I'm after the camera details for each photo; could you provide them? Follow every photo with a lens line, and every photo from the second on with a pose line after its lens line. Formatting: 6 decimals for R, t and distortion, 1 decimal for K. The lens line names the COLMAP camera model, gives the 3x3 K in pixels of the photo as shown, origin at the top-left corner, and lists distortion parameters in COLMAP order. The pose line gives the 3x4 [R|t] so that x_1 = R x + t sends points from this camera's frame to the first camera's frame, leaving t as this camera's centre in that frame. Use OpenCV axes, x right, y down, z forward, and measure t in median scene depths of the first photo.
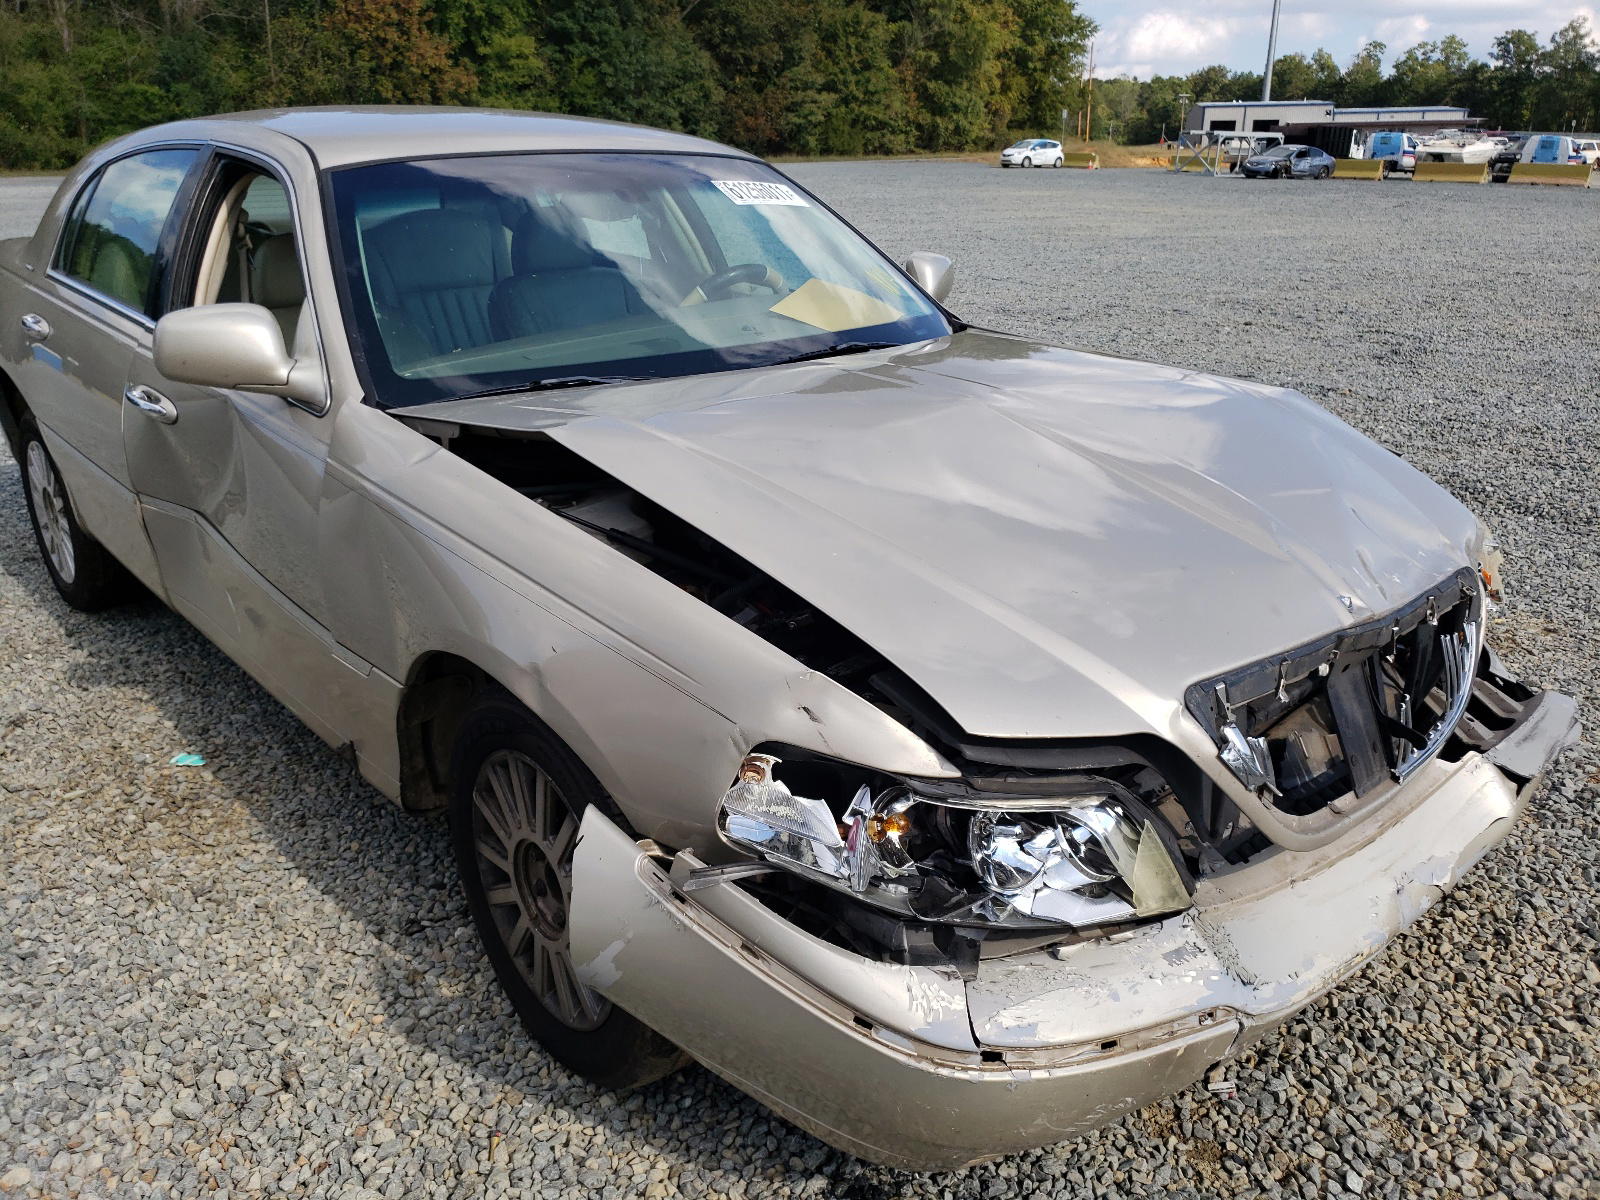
lens RADIAL K [[1215.7, 0, 763.7], [0, 1215.7, 591.1], [0, 0, 1]] dist [-0.003272, 0.007461]
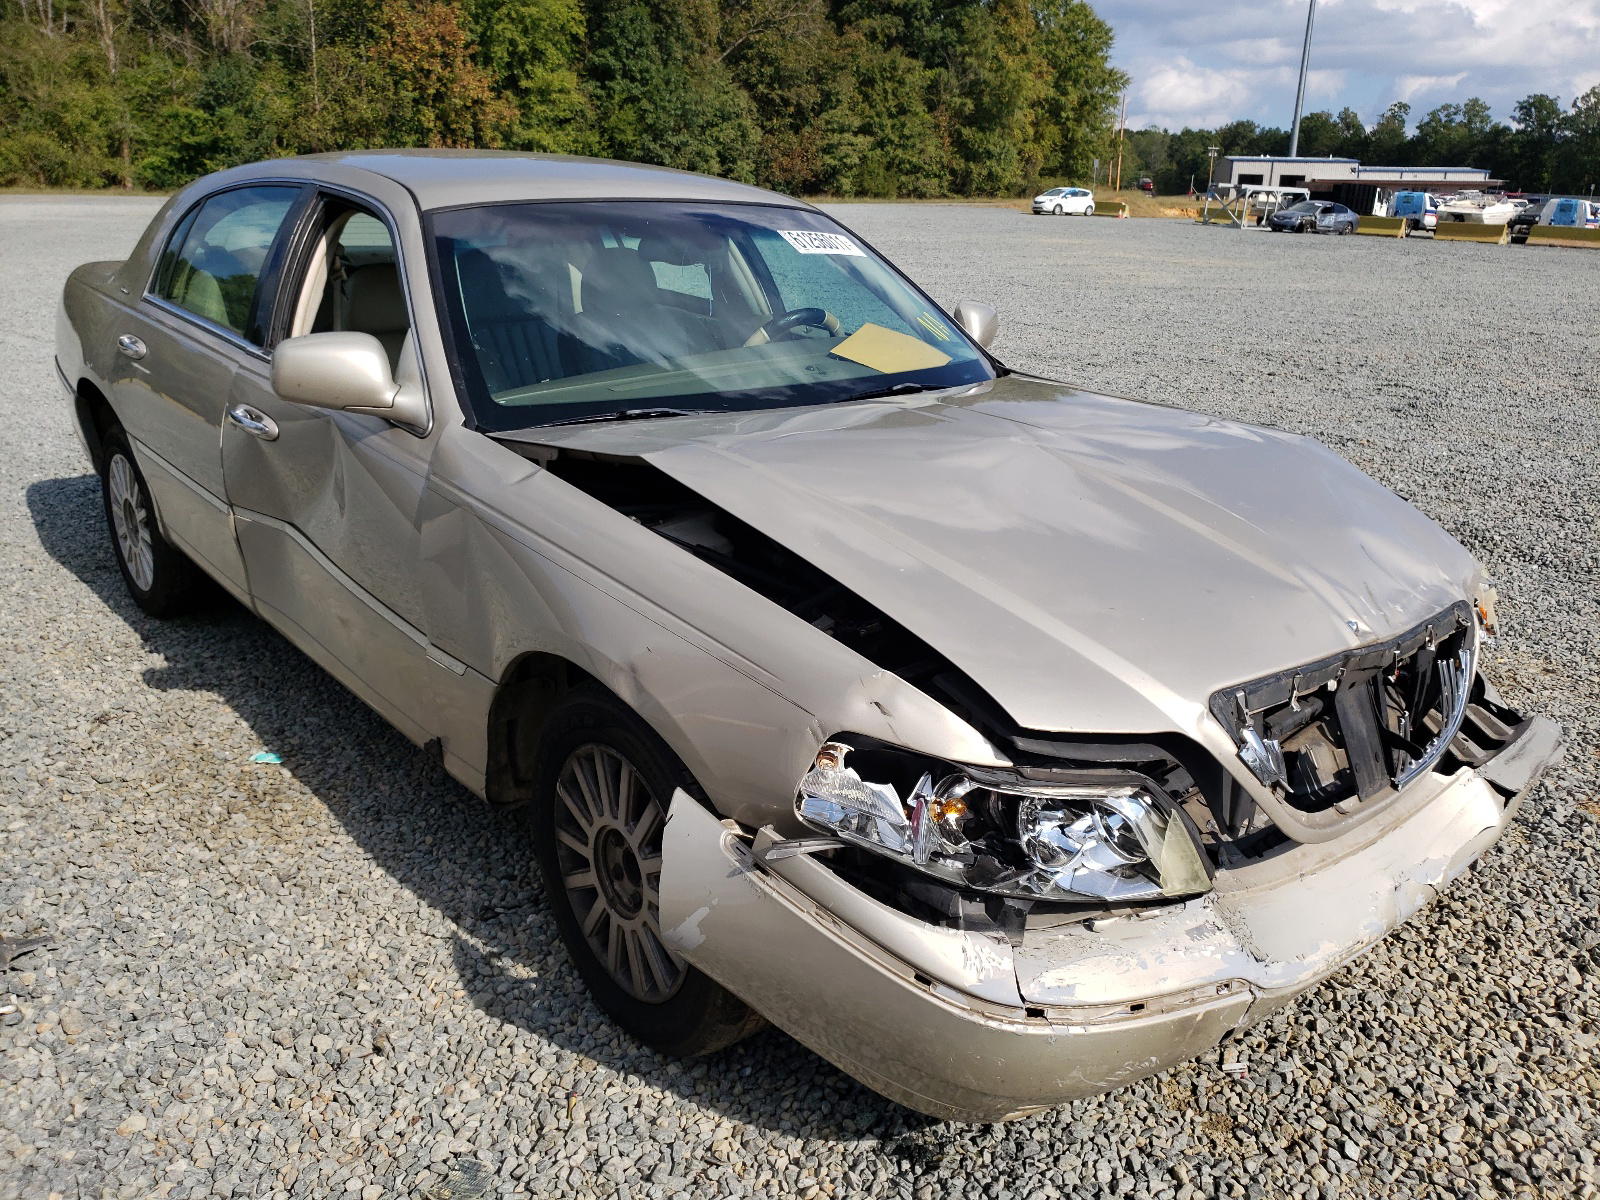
lens RADIAL K [[1214.3, 0, 800.0], [0, 1214.3, 600.0], [0, 0, 1]] dist [0.004614, -0.007578]
pose [[0.999601, 0.025751, 0.011629, -0.038050], [-0.025494, 0.999438, -0.021788, 0.018757], [-0.012183, 0.021483, 0.999695, -0.098566]]
